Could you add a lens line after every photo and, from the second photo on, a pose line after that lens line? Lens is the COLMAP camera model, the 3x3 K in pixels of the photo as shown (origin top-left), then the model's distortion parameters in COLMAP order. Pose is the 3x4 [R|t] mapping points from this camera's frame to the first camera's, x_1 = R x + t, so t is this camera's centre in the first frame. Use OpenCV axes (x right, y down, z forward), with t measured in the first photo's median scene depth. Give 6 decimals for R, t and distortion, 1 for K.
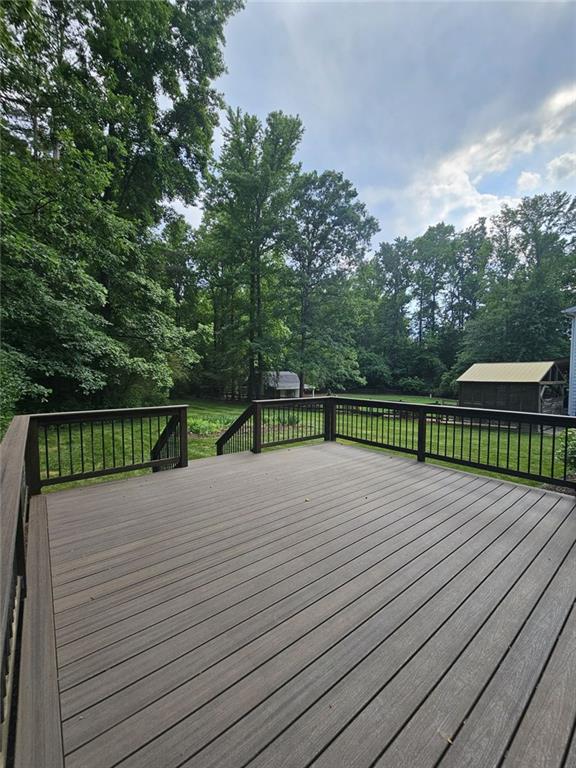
lens RADIAL K [[310.0, 0, 268.3], [0, 310.0, 382.9], [0, 0, 1]] dist [0.001111, 0.000028]
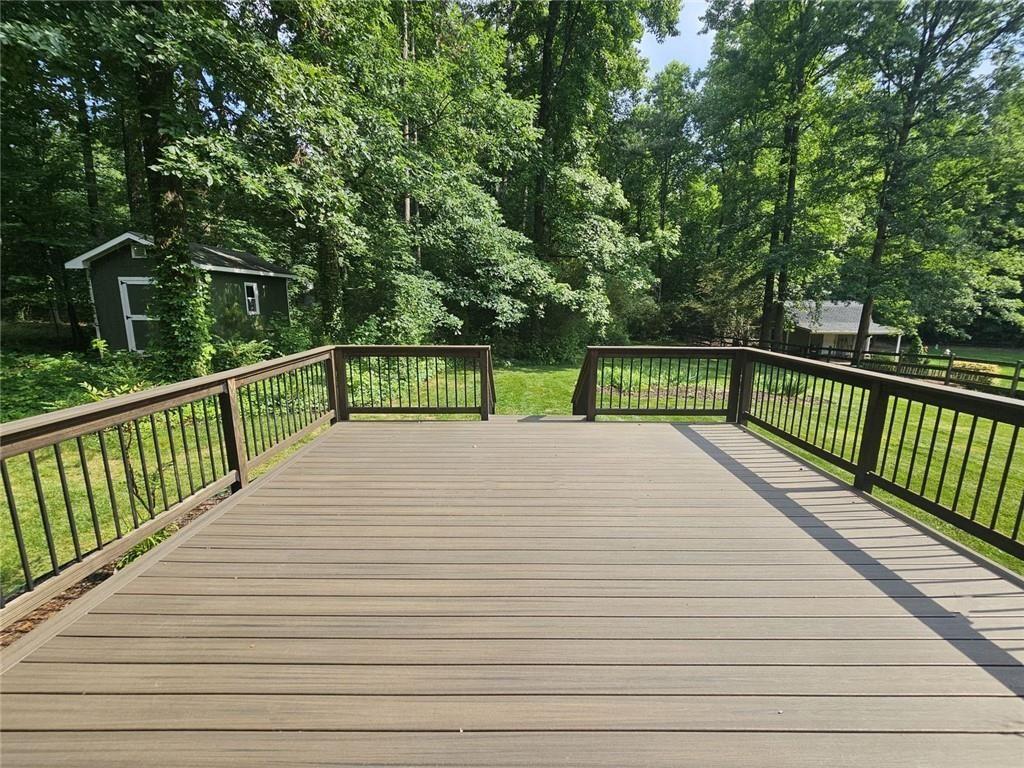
lens RADIAL K [[425.3, 0, 512.0], [0, 425.3, 384.0], [0, 0, 1]] dist [0.001401, 0.000150]
pose [[0.801076, 0.117656, -0.586886, 0.127141], [-0.023992, 0.986015, 0.164923, -0.004444], [0.598082, -0.118036, 0.792695, 0.040588]]
